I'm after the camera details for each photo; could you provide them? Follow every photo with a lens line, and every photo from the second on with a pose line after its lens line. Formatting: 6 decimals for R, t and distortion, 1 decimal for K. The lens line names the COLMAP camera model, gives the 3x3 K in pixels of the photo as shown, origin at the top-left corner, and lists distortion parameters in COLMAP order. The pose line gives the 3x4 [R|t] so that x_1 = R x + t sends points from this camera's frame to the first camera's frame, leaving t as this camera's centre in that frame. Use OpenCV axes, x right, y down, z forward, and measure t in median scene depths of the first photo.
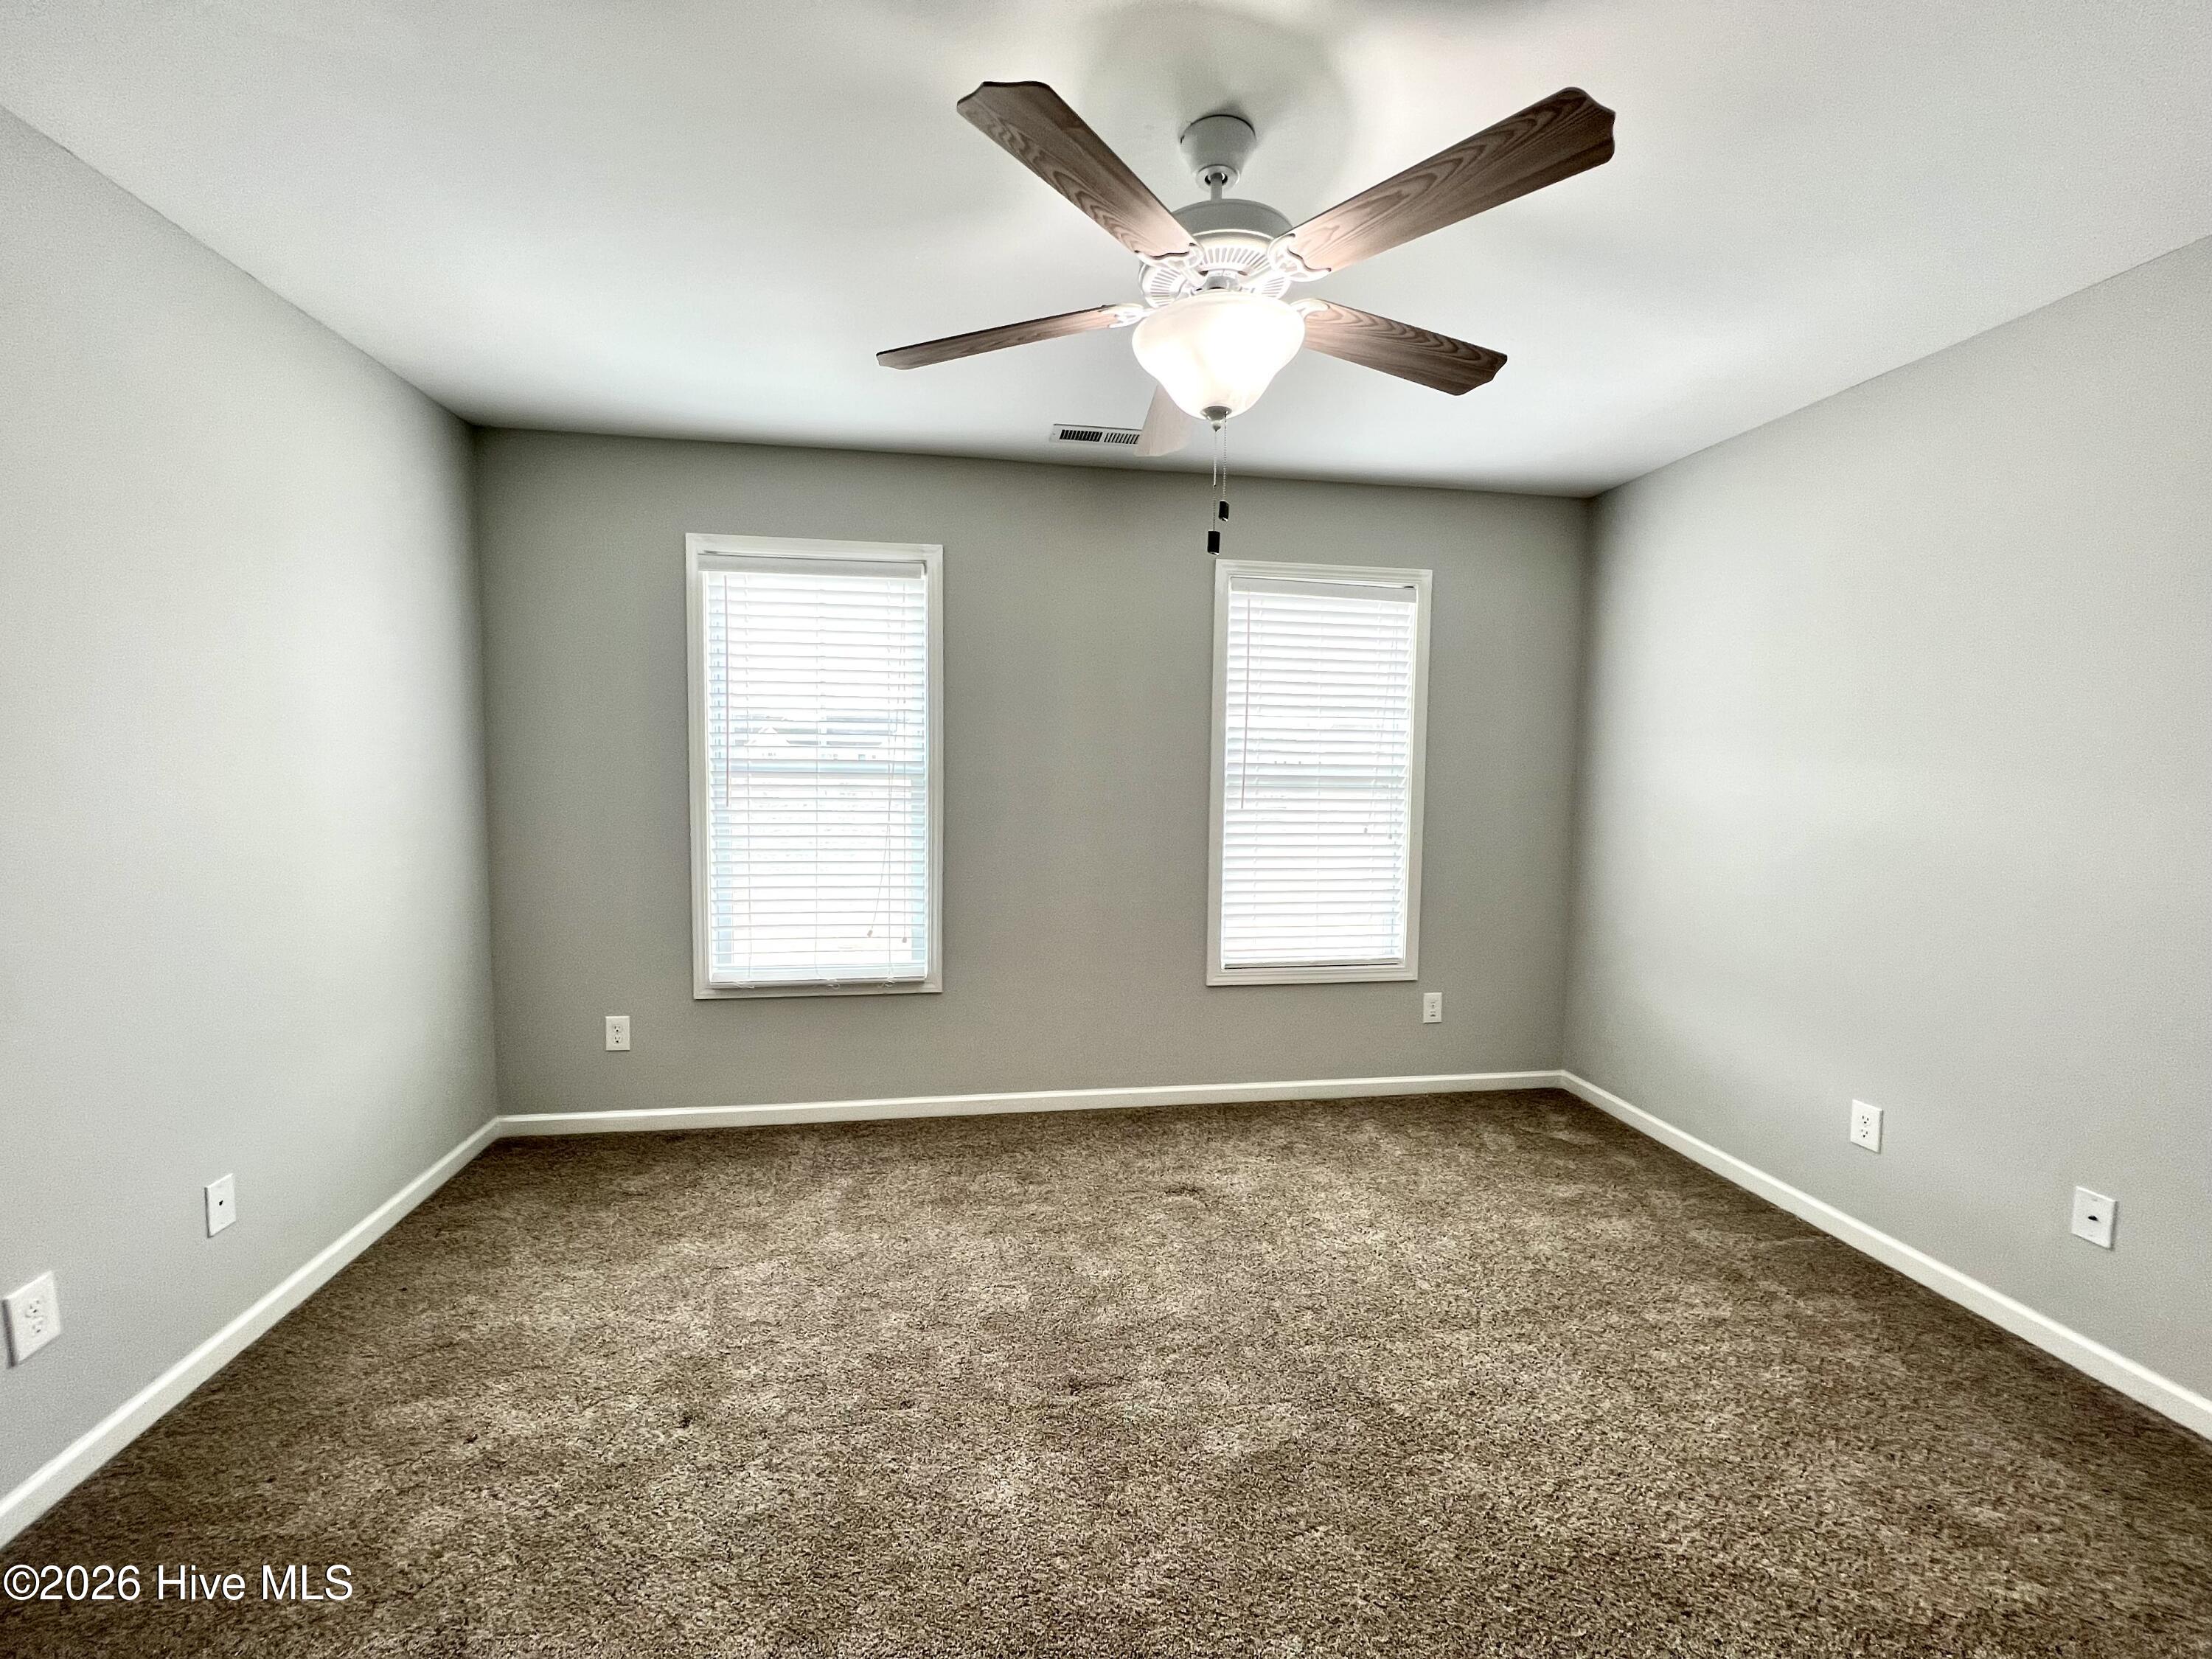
lens RADIAL K [[880.7, 0, 1100.3], [0, 880.7, 823.0], [0, 0, 1]] dist [-0.002331, -0.000102]
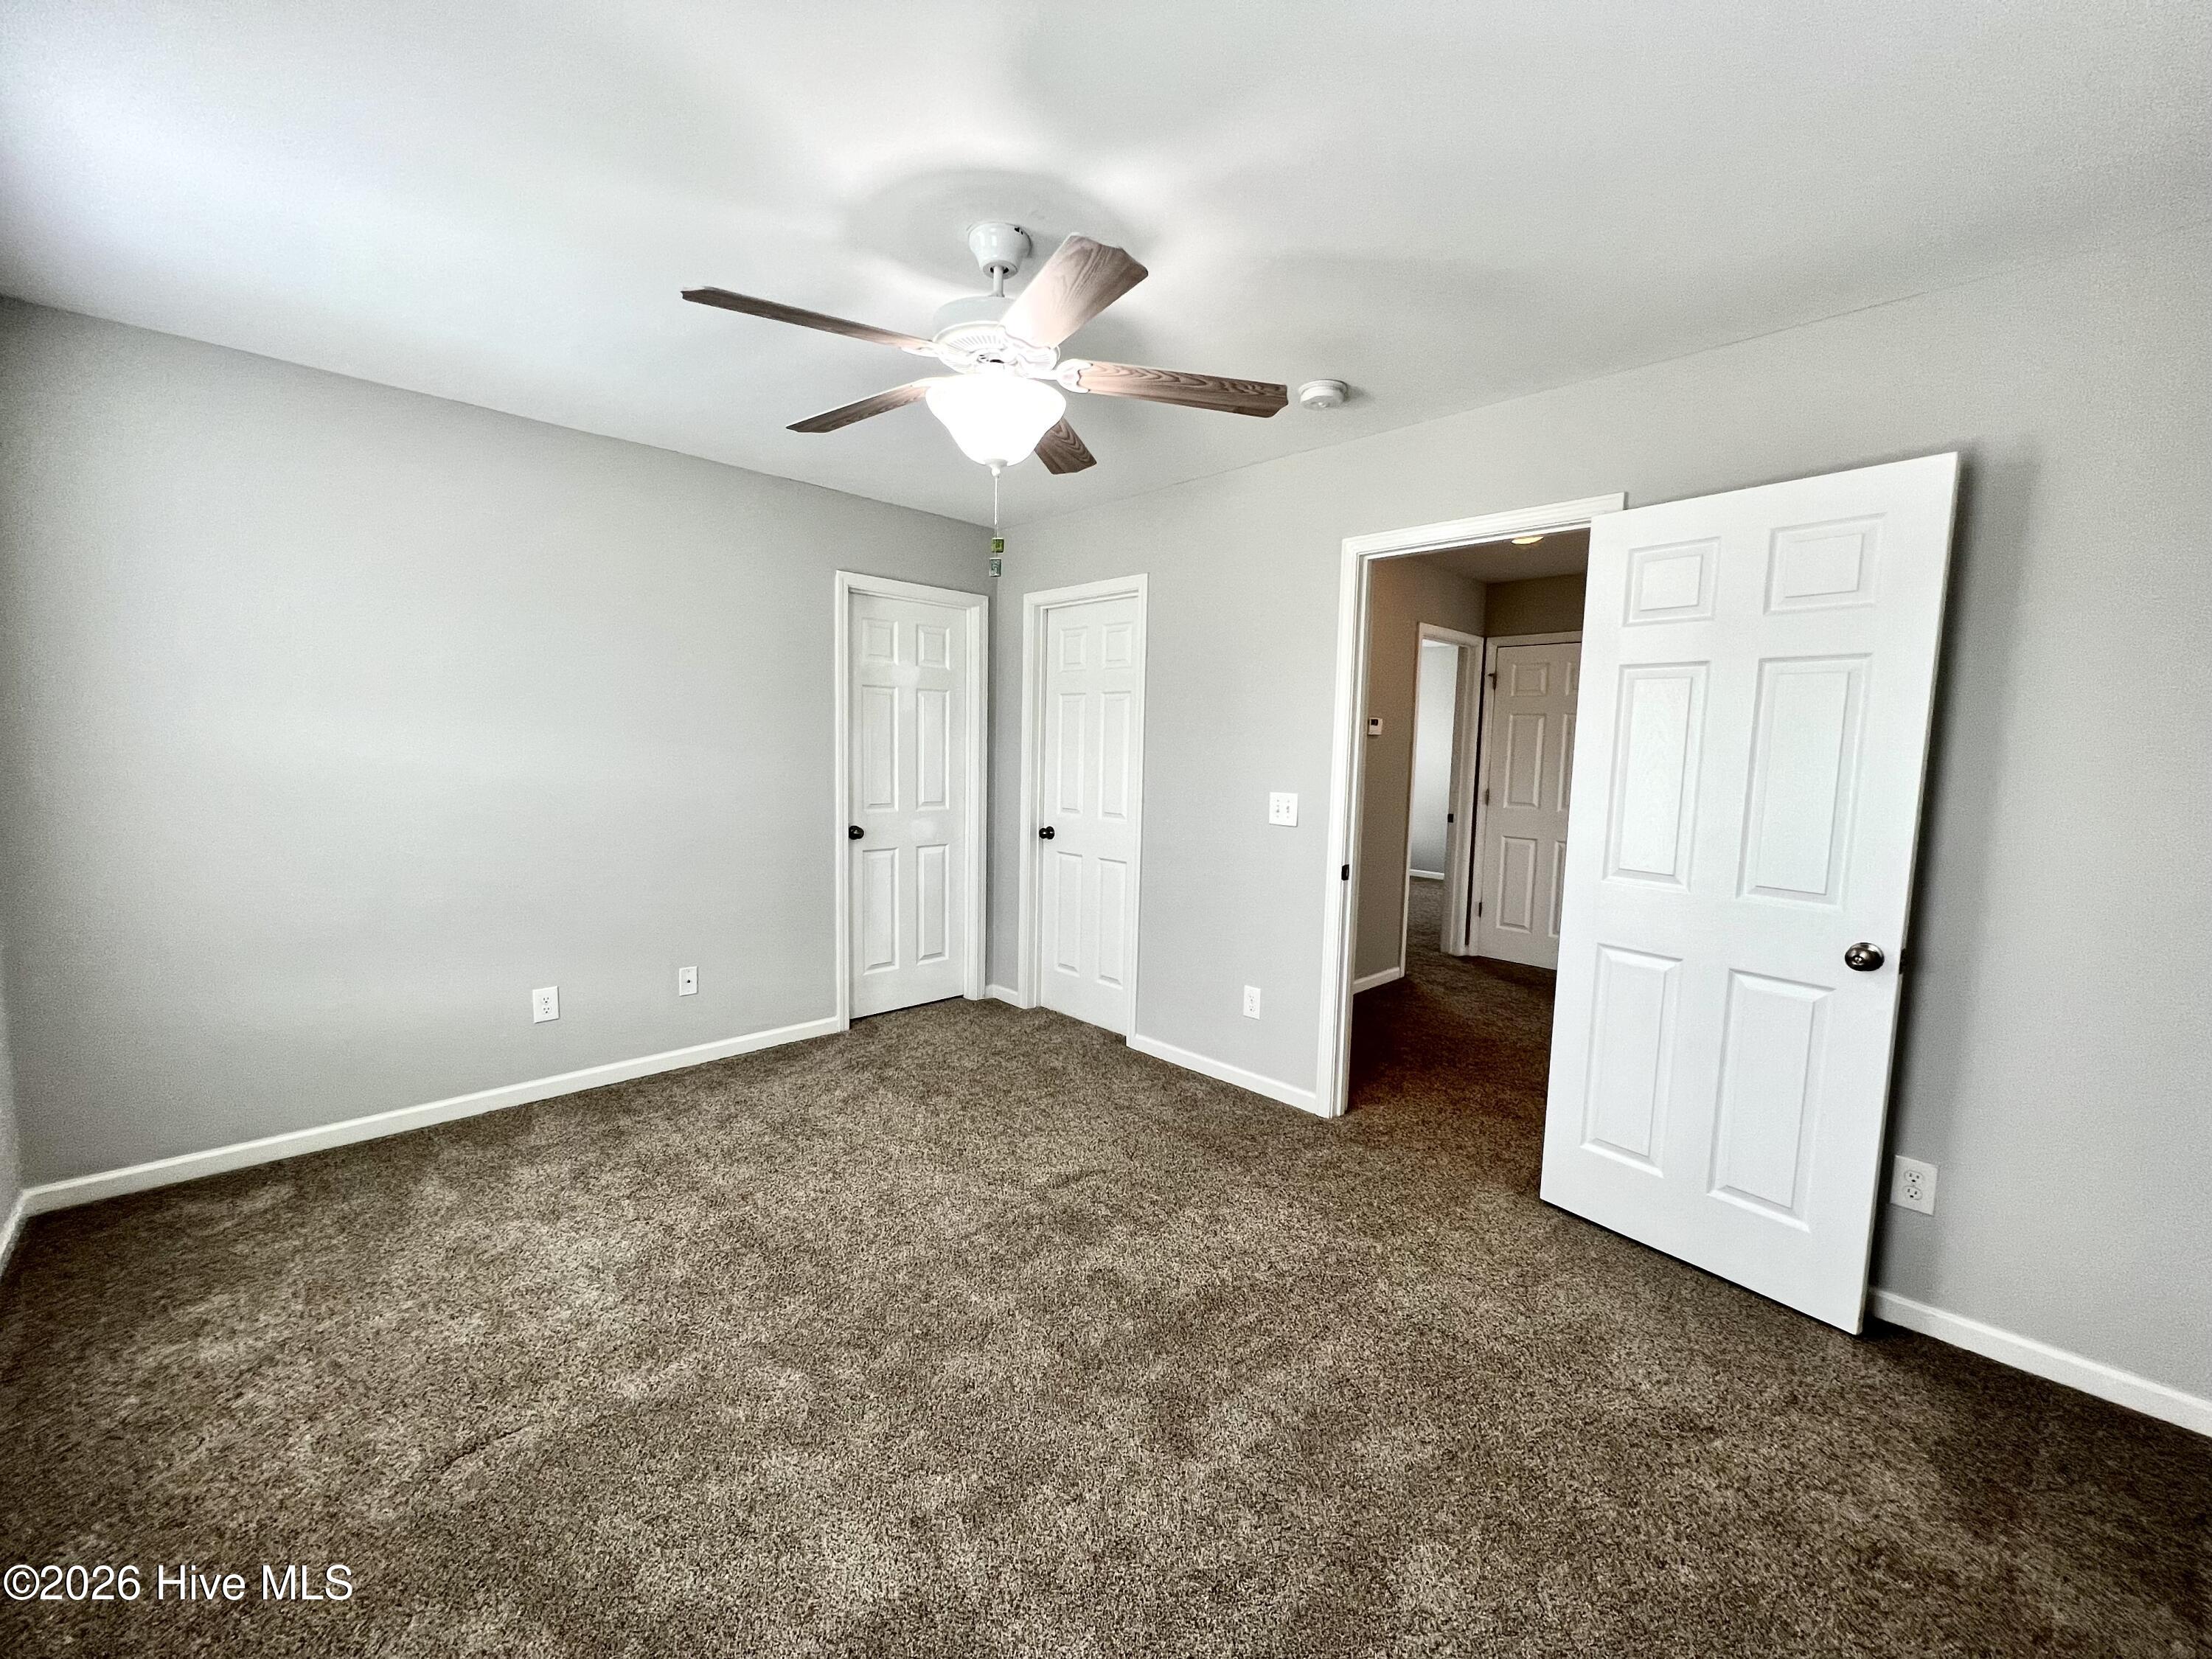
lens RADIAL K [[880.7, 0, 1100.3], [0, 880.7, 823.0], [0, 0, 1]] dist [-0.002331, -0.000102]
pose [[-0.590524, -0.117085, 0.798482, -0.619643], [0.001649, 0.989242, 0.146277, -0.110451], [-0.807019, 0.087697, -0.583978, 1.063418]]
